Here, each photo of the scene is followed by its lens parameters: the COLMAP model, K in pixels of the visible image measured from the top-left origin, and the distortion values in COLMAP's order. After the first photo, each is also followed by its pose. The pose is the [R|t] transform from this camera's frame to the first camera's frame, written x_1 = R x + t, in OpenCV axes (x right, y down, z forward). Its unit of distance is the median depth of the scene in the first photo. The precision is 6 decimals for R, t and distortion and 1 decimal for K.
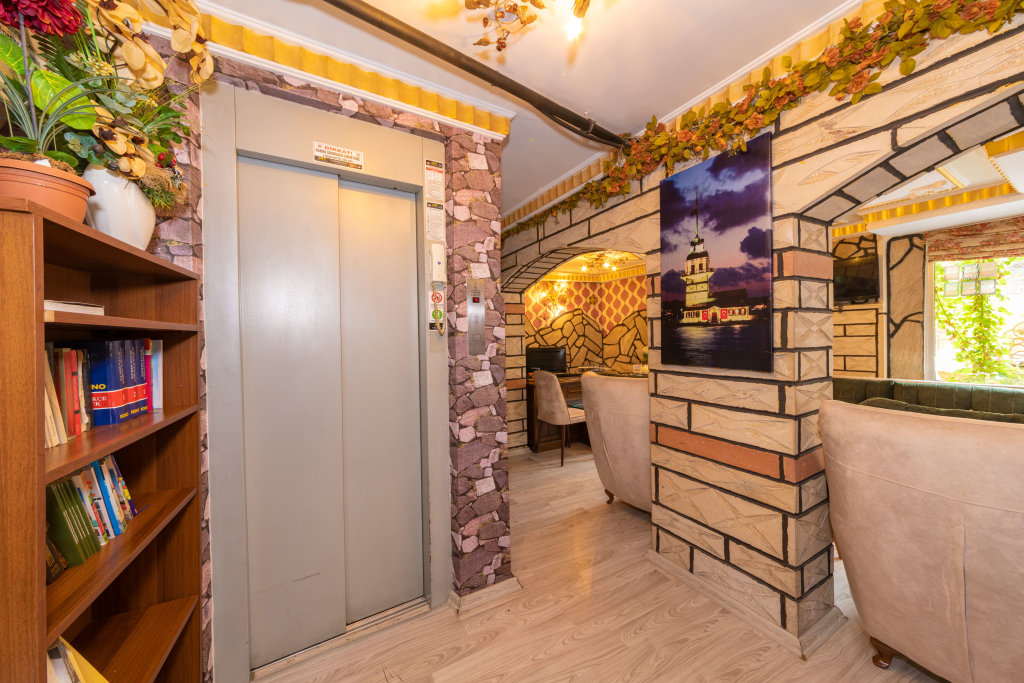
lens RADIAL K [[350.2, 0, 513.5], [0, 350.2, 341.6], [0, 0, 1]] dist [-0.003205, -0.000179]
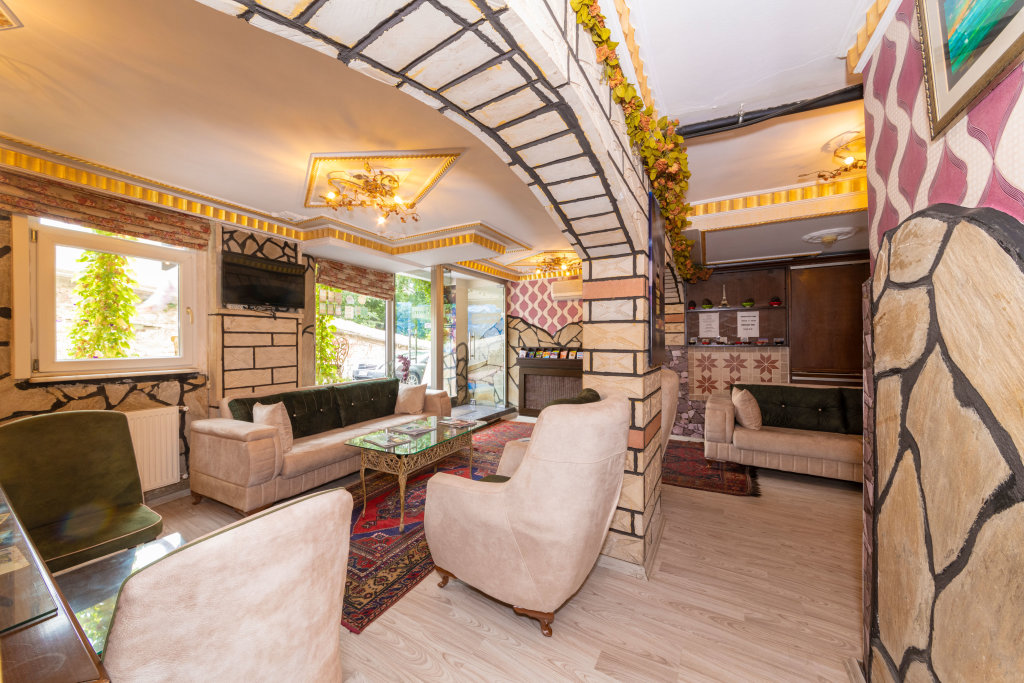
lens RADIAL K [[350.2, 0, 510.7], [0, 350.2, 341.6], [0, 0, 1]] dist [-0.003205, -0.000179]
pose [[-0.504453, 0.018409, 0.863243, -0.286704], [0.021651, 0.999728, -0.008667, -0.013291], [-0.863168, 0.014318, -0.504714, 2.027830]]
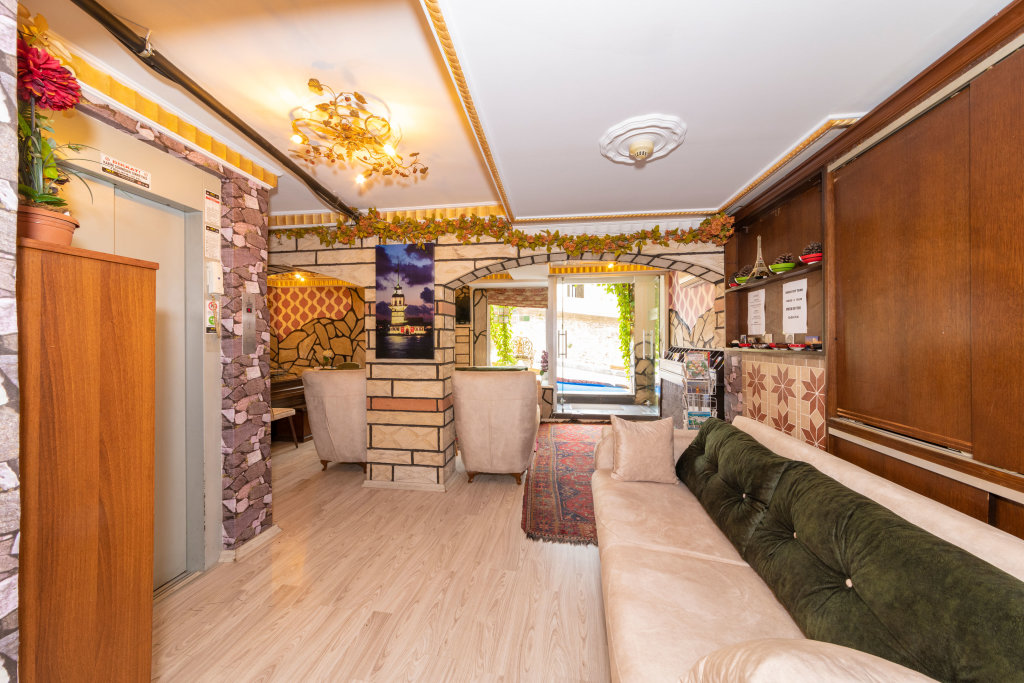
lens RADIAL K [[350.2, 0, 508.3], [0, 350.2, 340.9], [0, 0, 1]] dist [-0.003205, -0.000179]
pose [[0.607044, 0.014141, 0.794543, -0.534293], [0.000530, 0.999834, -0.018199, 0.014352], [-0.794668, 0.011469, 0.606935, -0.506036]]
